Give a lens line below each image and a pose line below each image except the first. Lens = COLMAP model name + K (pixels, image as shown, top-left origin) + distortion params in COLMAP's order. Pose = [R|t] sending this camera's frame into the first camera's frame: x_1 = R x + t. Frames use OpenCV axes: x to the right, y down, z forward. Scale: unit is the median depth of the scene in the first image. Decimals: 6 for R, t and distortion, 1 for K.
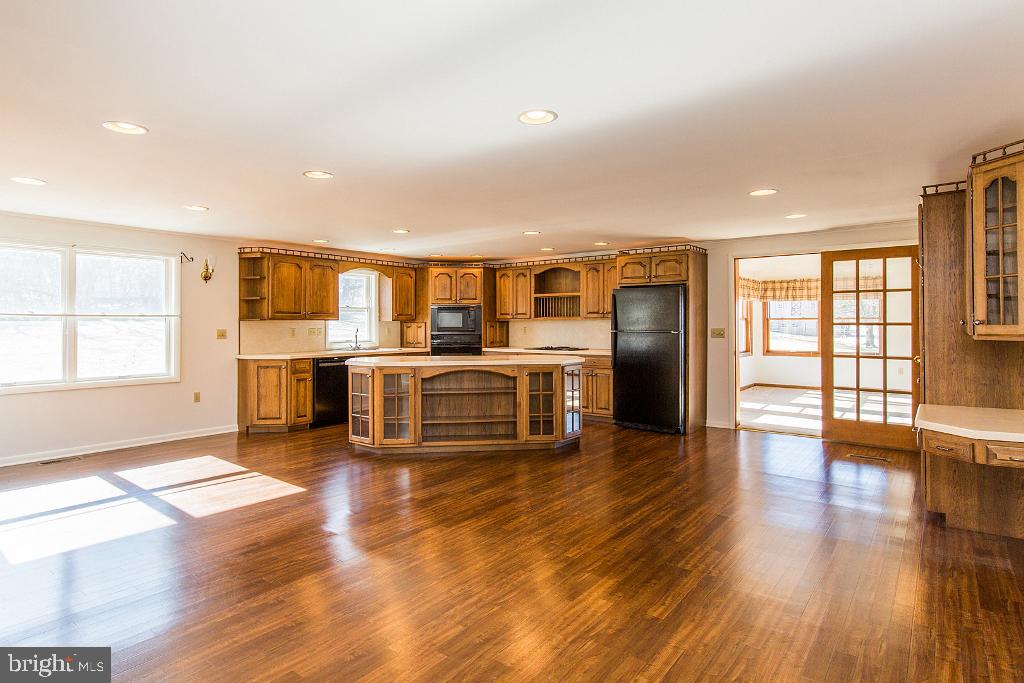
lens RADIAL K [[566.5, 0, 482.6], [0, 566.5, 321.1], [0, 0, 1]] dist [-0.001740, -0.000216]
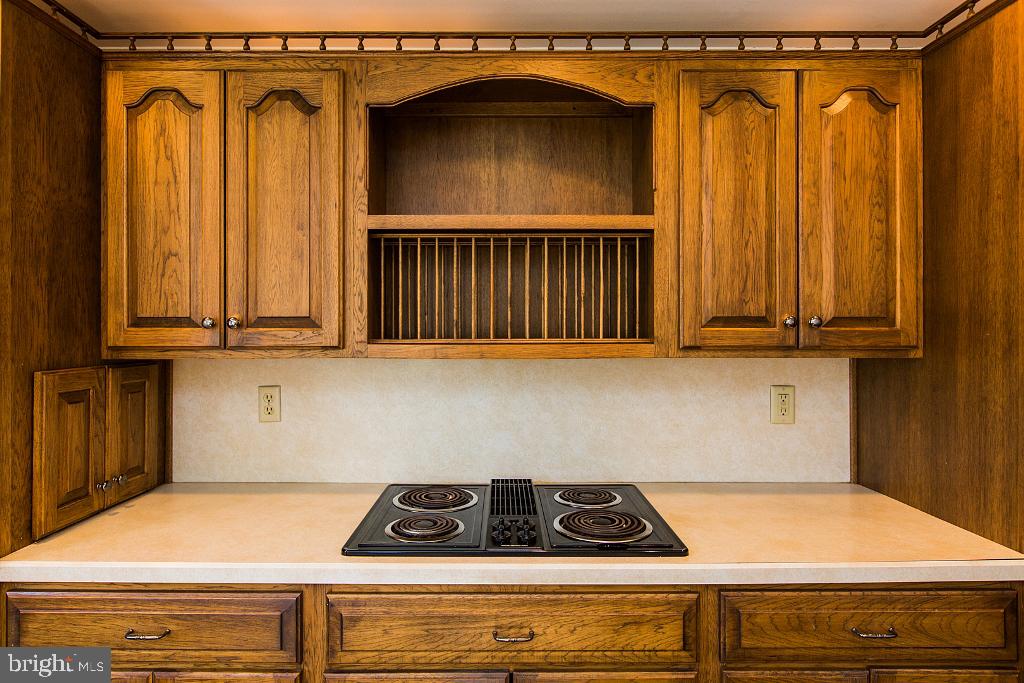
lens RADIAL K [[592.4, 0, 506.4], [0, 592.4, 326.7], [0, 0, 1]] dist [-0.003422, -0.000921]
pose [[0.770174, 0.003161, 0.637826, 0.005523], [-0.004379, 0.999990, 0.000333, -0.014451], [-0.637818, -0.003049, 0.770181, 1.022578]]
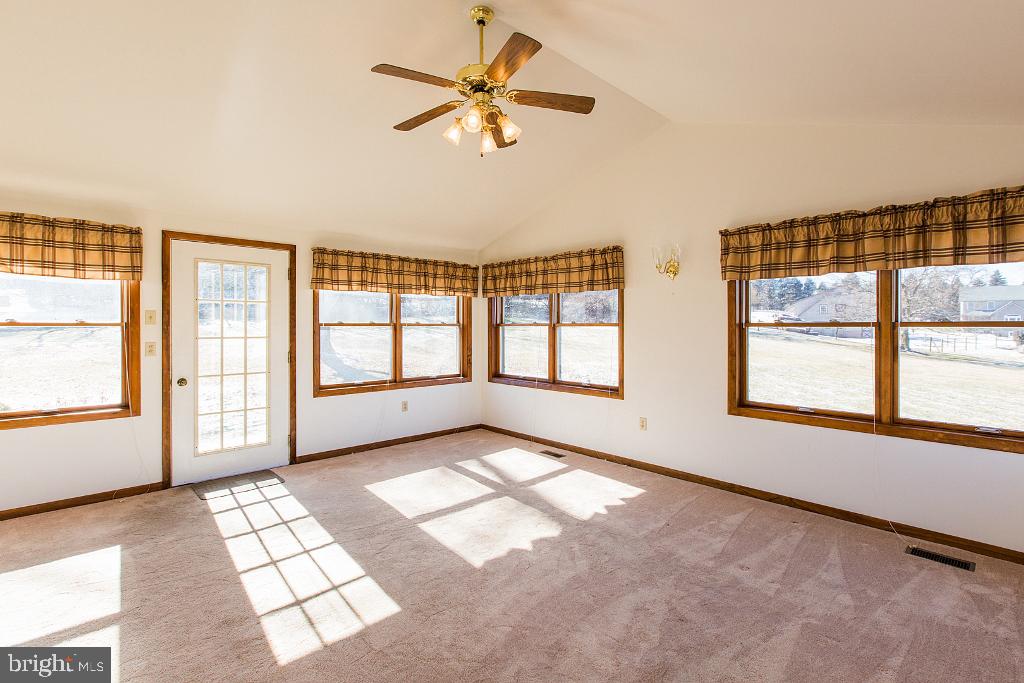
lens RADIAL K [[475.3, 0, 502.2], [0, 475.3, 331.8], [0, 0, 1]] dist [0.000262, 0.000223]
pose [[0.988545, 0.003757, -0.150880, 0.989292], [-0.000226, 0.999726, 0.023416, -0.014214], [0.150927, -0.023114, 0.988275, 0.784698]]
